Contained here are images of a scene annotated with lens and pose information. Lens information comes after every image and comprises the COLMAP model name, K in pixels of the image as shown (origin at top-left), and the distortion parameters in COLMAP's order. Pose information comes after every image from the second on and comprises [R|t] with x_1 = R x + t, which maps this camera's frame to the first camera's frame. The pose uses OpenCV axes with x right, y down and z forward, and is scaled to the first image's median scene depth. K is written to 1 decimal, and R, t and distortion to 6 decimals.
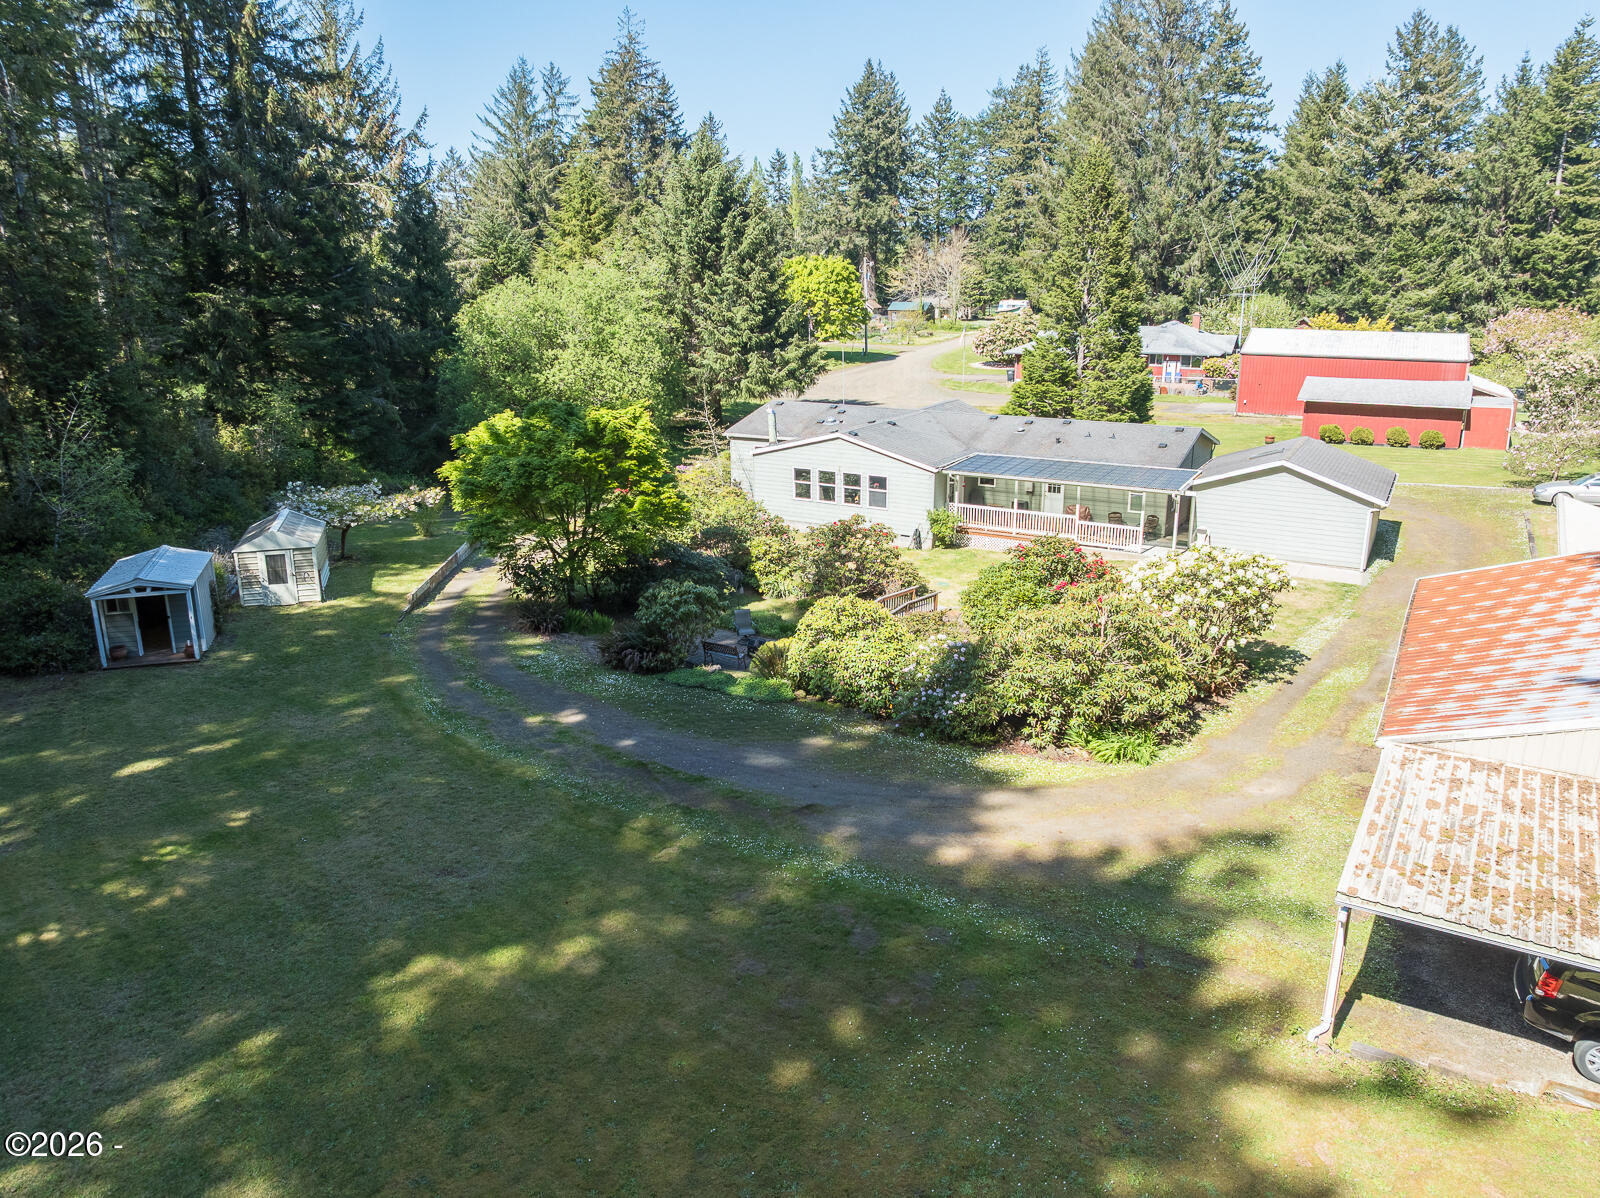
lens RADIAL K [[1120.7, 0, 800.0], [0, 1120.7, 599.0], [0, 0, 1]] dist [-0.062426, 0.036541]
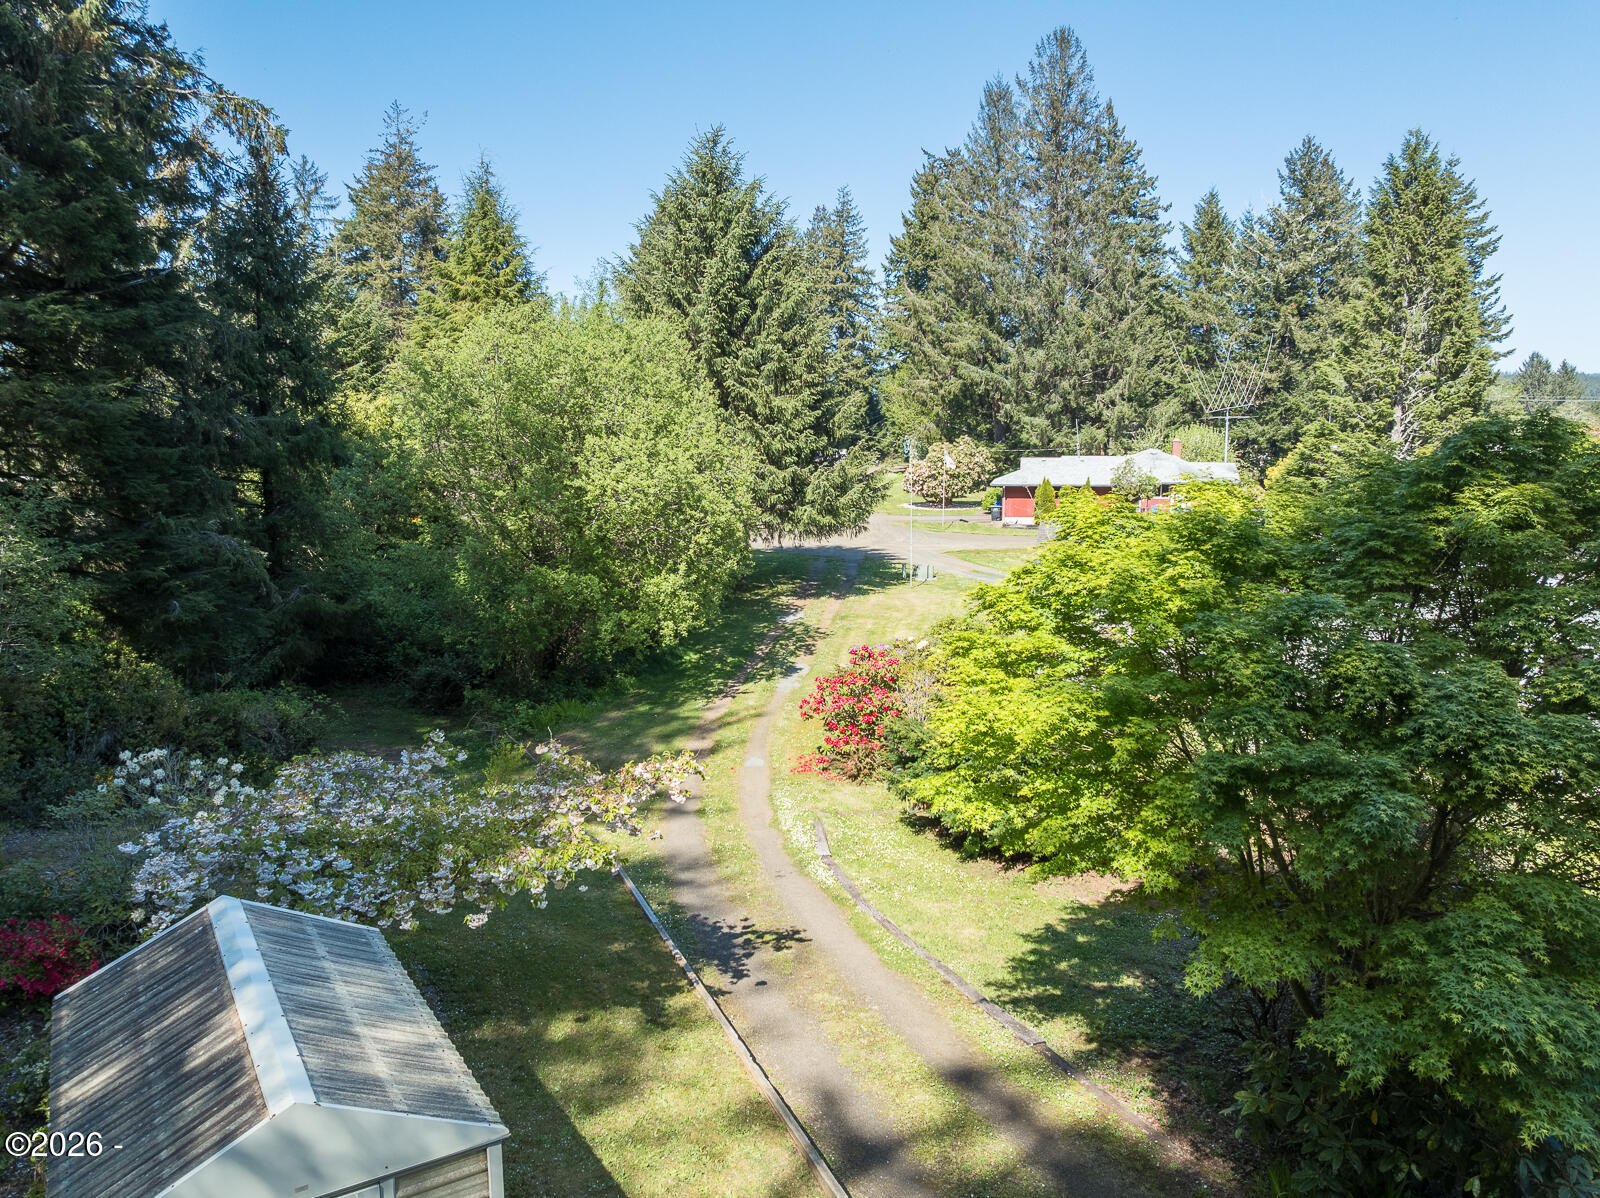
lens RADIAL K [[1139.7, 0, 816.1], [0, 1139.7, 624.7], [0, 0, 1]] dist [-0.076937, 0.038419]
pose [[0.962478, -0.042579, 0.268000, -0.307854], [0.076444, 0.990159, -0.117220, -0.076016], [-0.260371, 0.133309, 0.956261, 0.549868]]
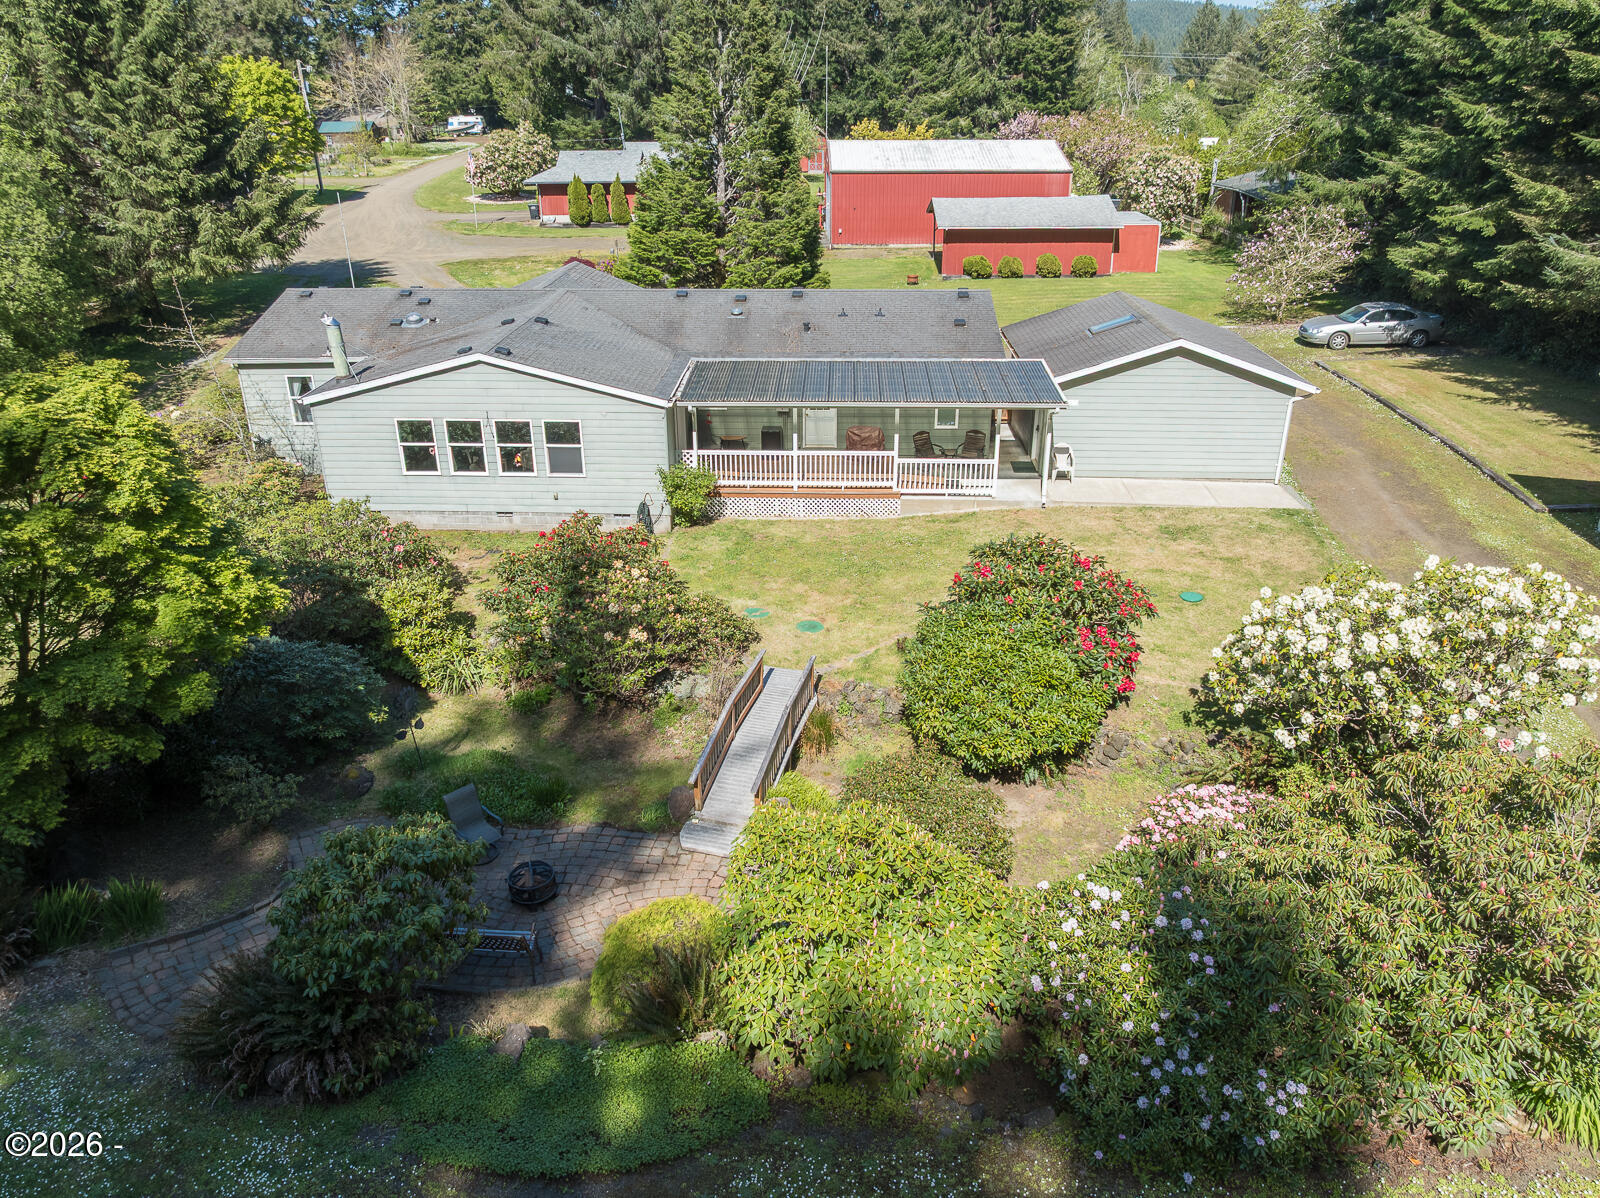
lens RADIAL K [[1140.0, 0, 795.4], [0, 1140.0, 591.3], [0, 0, 1]] dist [-0.064012, 0.044262]
pose [[0.884053, -0.191976, 0.426141, -0.079744], [0.132274, 0.977242, 0.165835, -0.092468], [-0.448279, -0.090240, 0.889327, 0.363192]]
